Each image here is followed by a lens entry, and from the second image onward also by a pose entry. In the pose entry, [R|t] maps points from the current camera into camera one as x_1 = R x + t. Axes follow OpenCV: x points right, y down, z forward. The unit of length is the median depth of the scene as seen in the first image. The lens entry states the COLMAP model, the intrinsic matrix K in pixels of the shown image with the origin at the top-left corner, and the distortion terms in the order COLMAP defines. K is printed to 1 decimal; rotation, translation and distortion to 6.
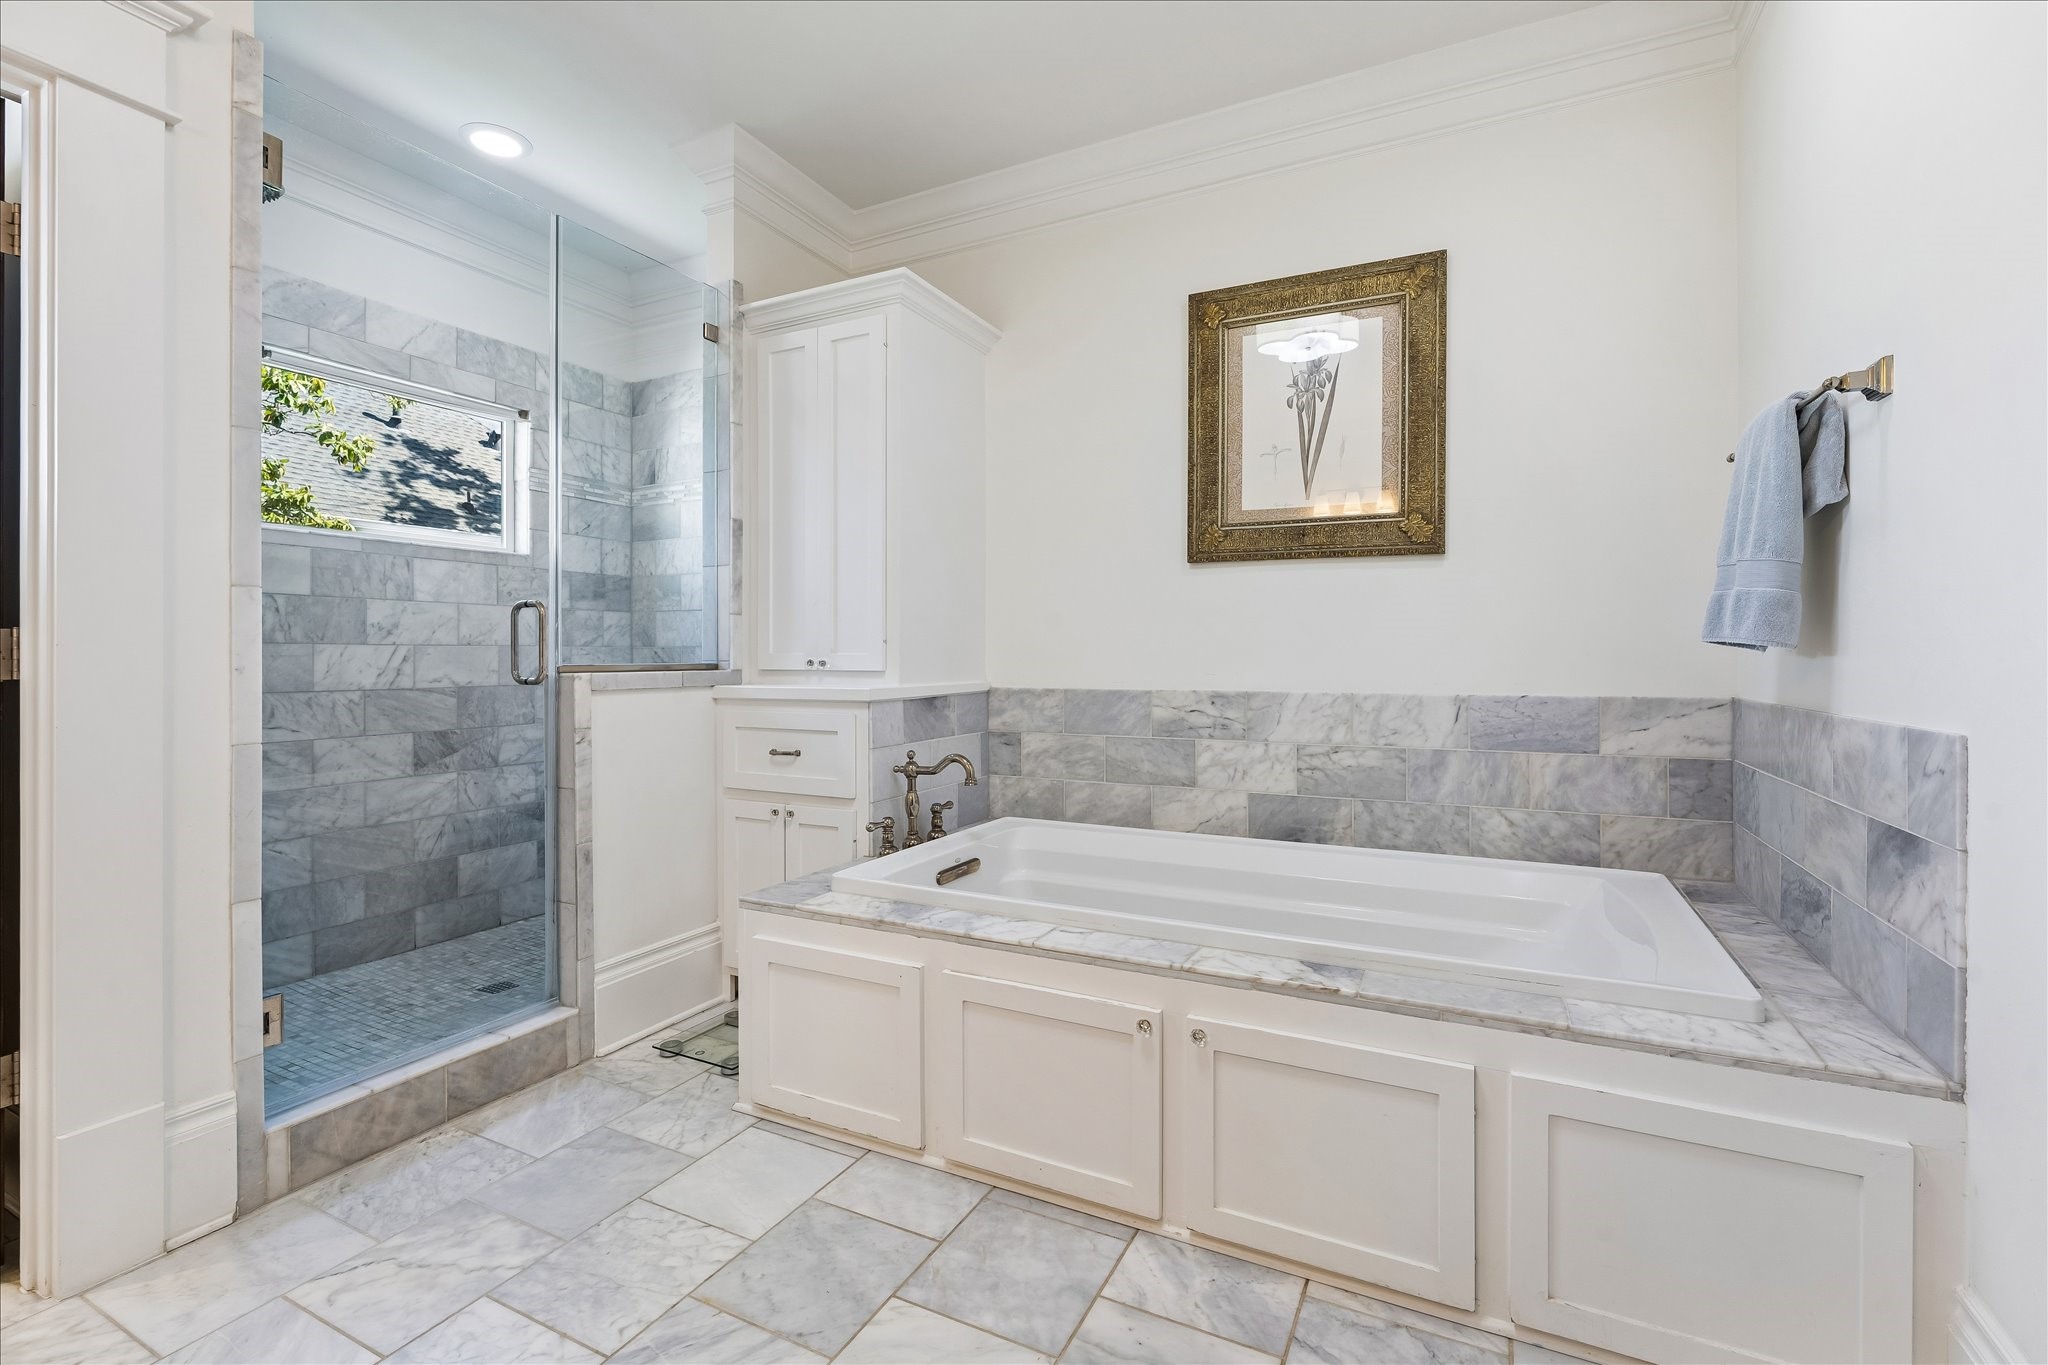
lens RADIAL K [[899.0, 0, 1021.8], [0, 899.0, 660.2], [0, 0, 1]] dist [-0.003356, 0.000182]
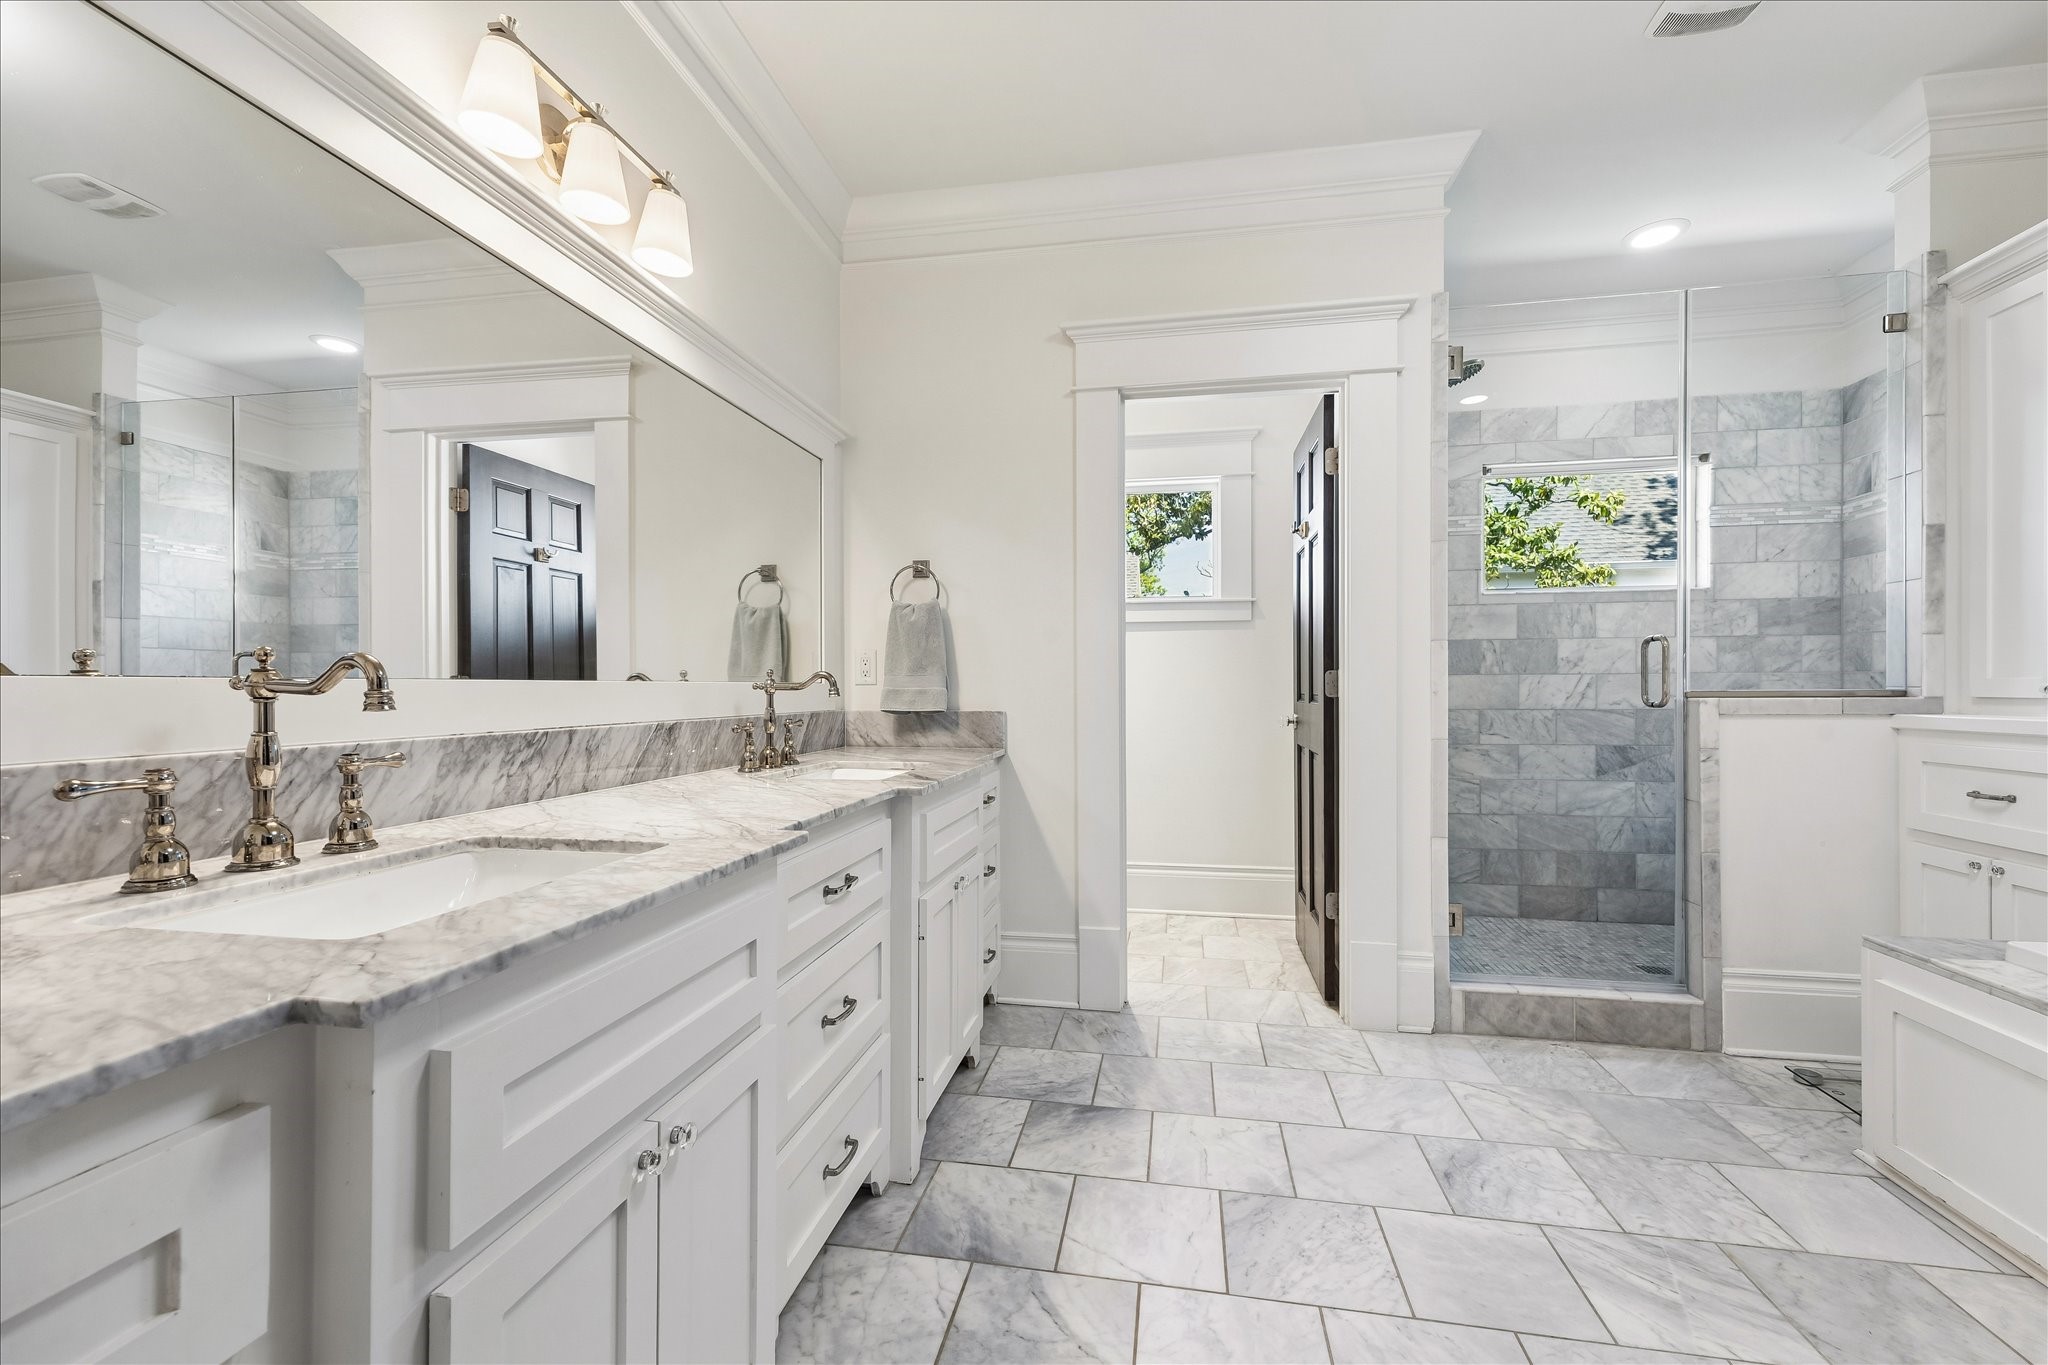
lens RADIAL K [[899.0, 0, 1021.8], [0, 899.0, 660.2], [0, 0, 1]] dist [-0.003356, 0.000182]
pose [[0.277718, -0.028024, -0.960254, 0.312418], [0.001217, 0.999584, -0.028820, -0.001383], [0.960662, 0.006835, 0.277637, -0.106701]]
